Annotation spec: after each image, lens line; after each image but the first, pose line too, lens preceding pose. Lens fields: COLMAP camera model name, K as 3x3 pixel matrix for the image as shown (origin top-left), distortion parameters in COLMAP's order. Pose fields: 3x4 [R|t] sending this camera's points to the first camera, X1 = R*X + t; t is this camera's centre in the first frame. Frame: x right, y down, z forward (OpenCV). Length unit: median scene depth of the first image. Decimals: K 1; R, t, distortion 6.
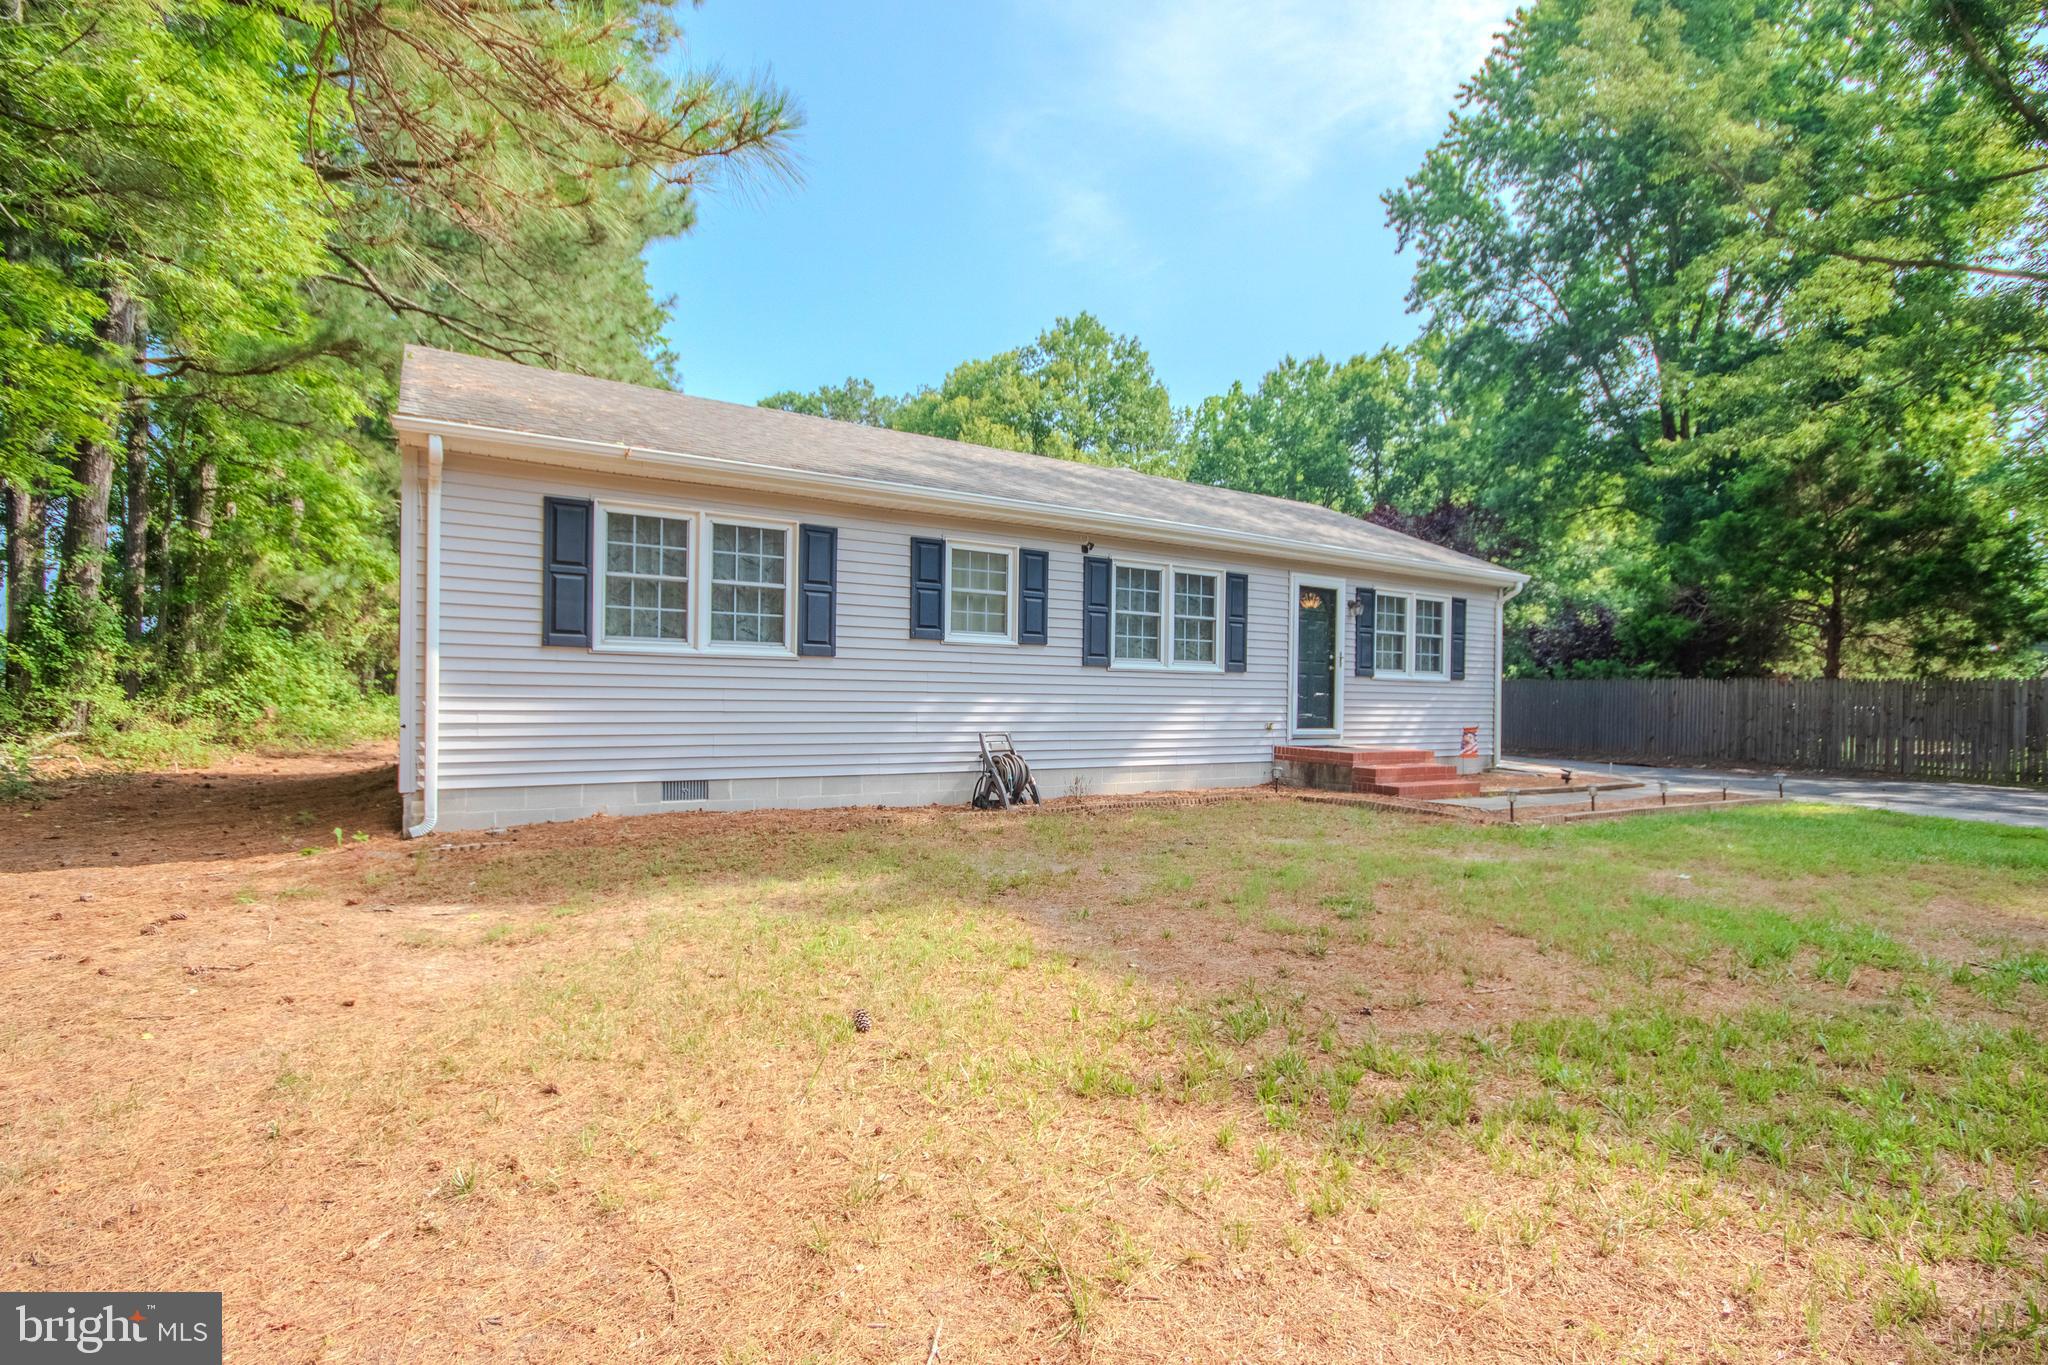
lens RADIAL K [[950.8, 0, 1025.5], [0, 950.8, 722.2], [0, 0, 1]] dist [-0.002483, -0.003280]
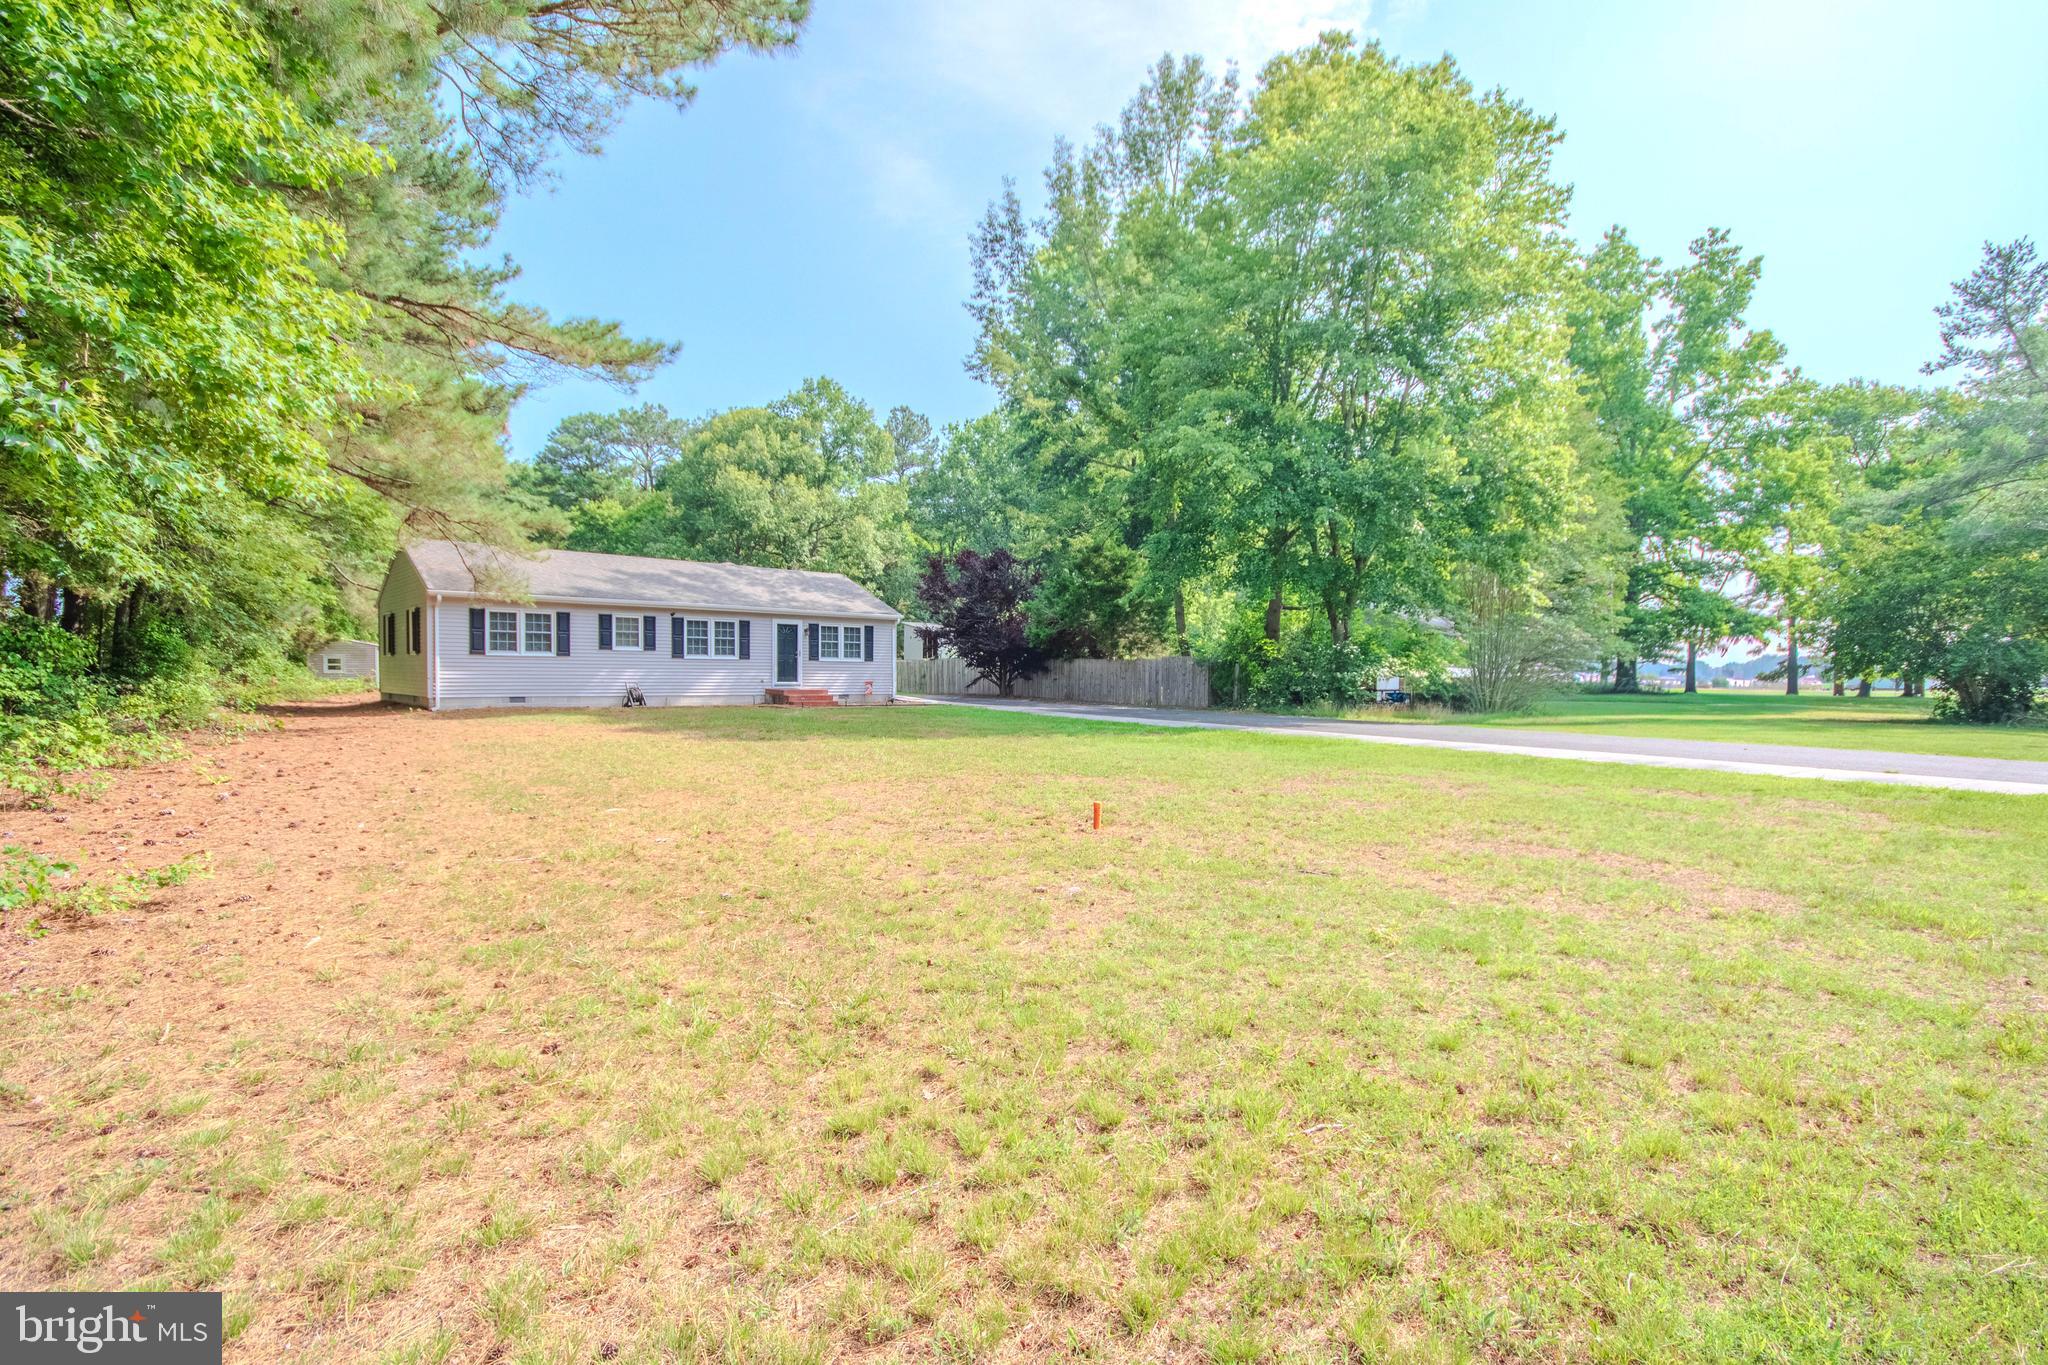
lens RADIAL K [[950.8, 0, 1028.6], [0, 950.8, 714.4], [0, 0, 1]] dist [-0.002483, -0.003280]
pose [[0.986208, -0.011170, 0.165135, 0.637883], [0.007469, 0.999707, 0.023015, 0.050087], [-0.165344, -0.021464, 0.986002, -1.920029]]
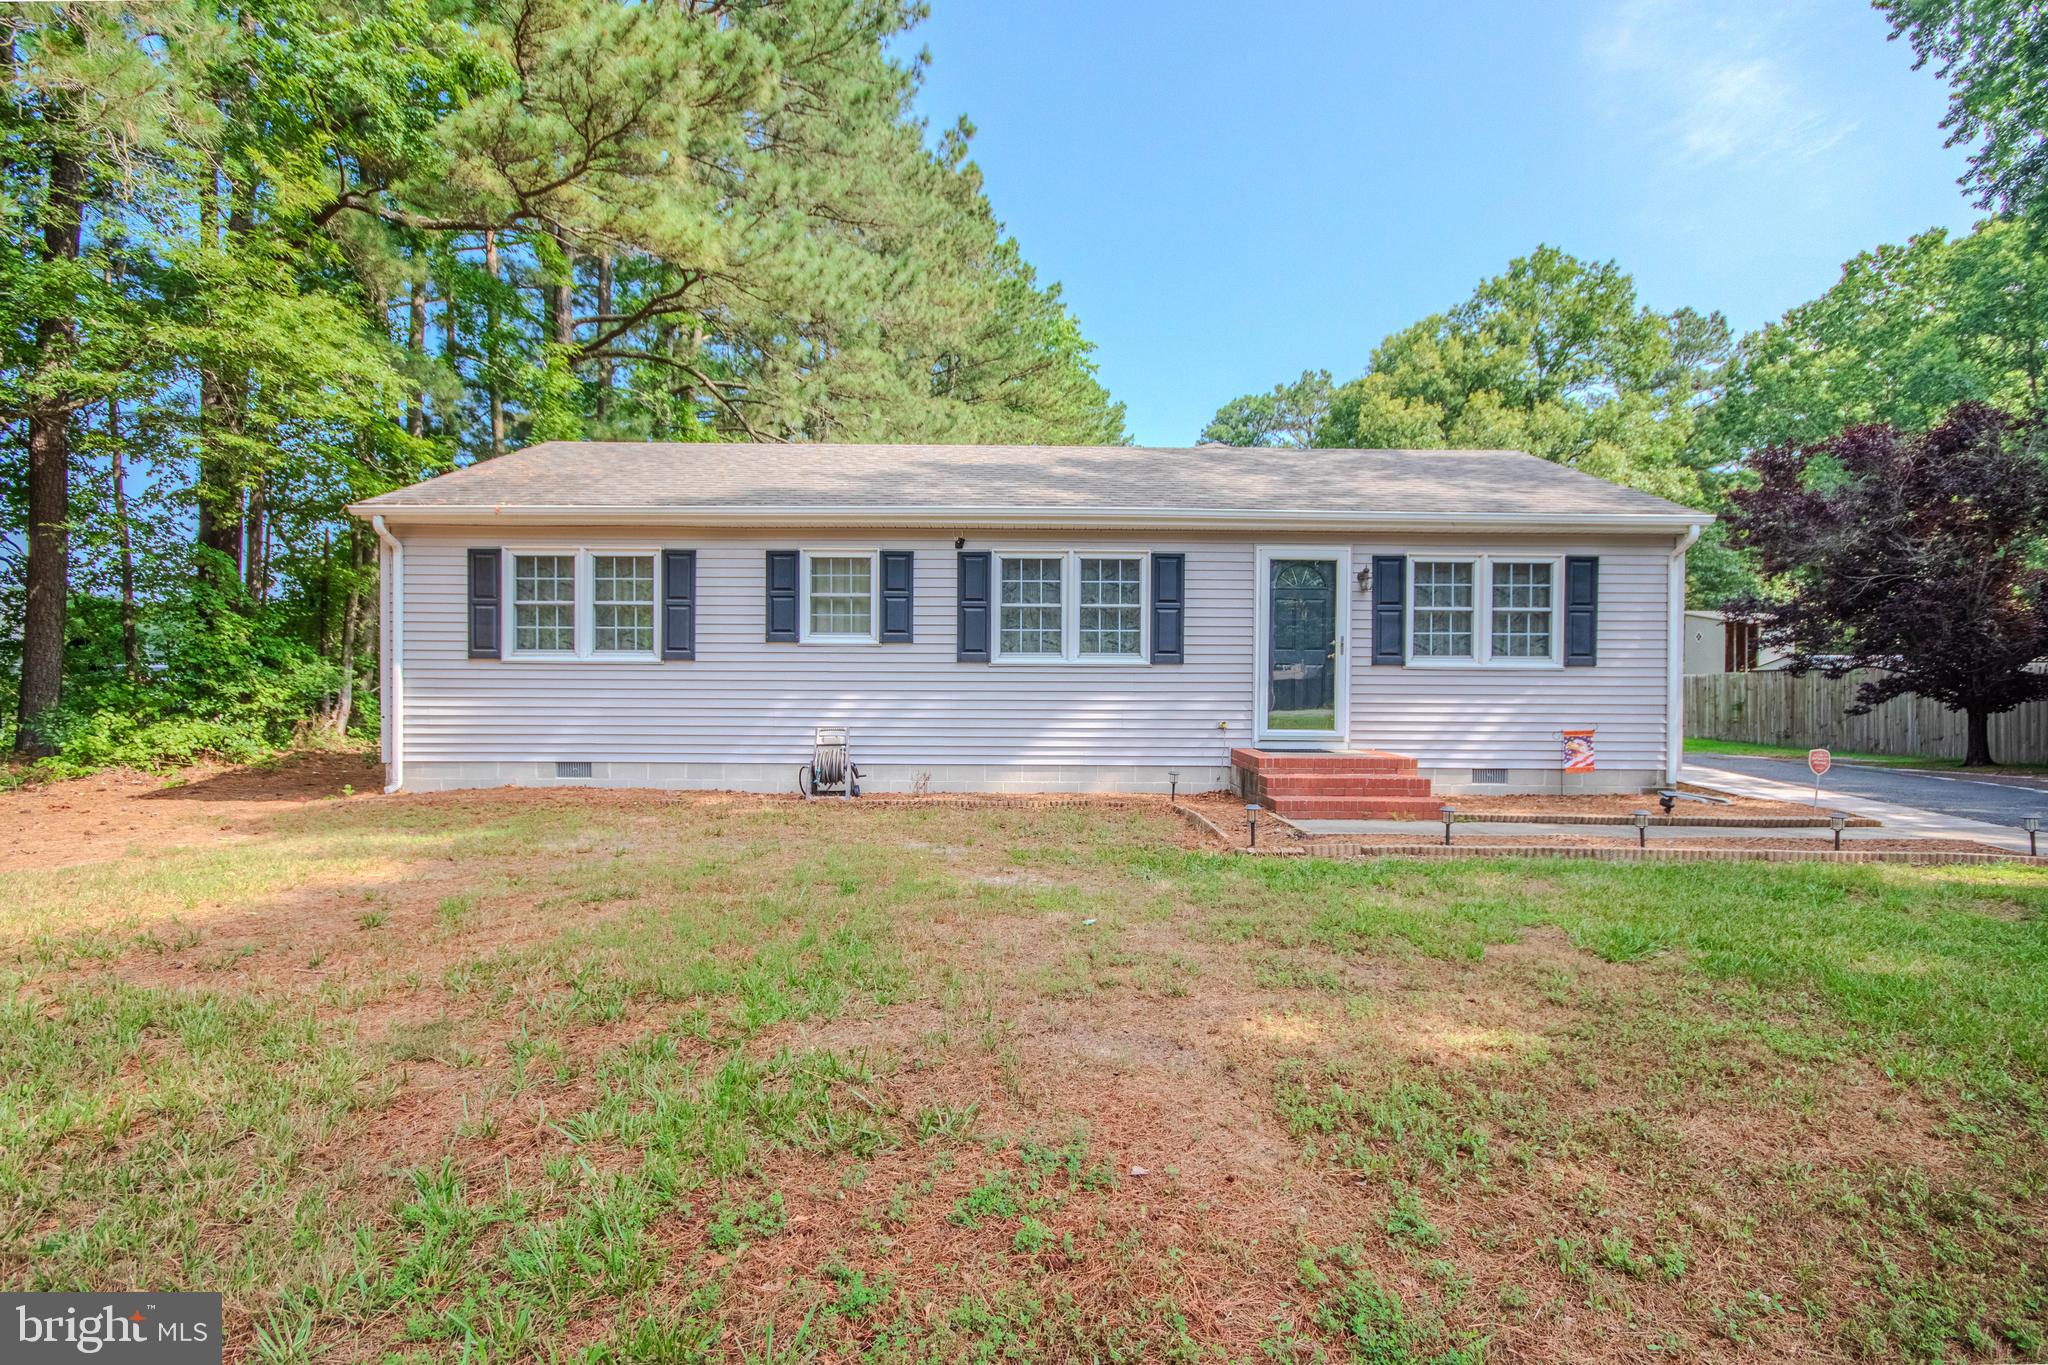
lens RADIAL K [[950.8, 0, 1040.2], [0, 950.8, 699.0], [0, 0, 1]] dist [-0.002483, -0.003280]
pose [[0.850701, -0.004666, -0.525629, 0.680411], [-0.007732, 0.999741, -0.021388, 0.000165], [0.525593, 0.022259, 0.850445, 0.208904]]
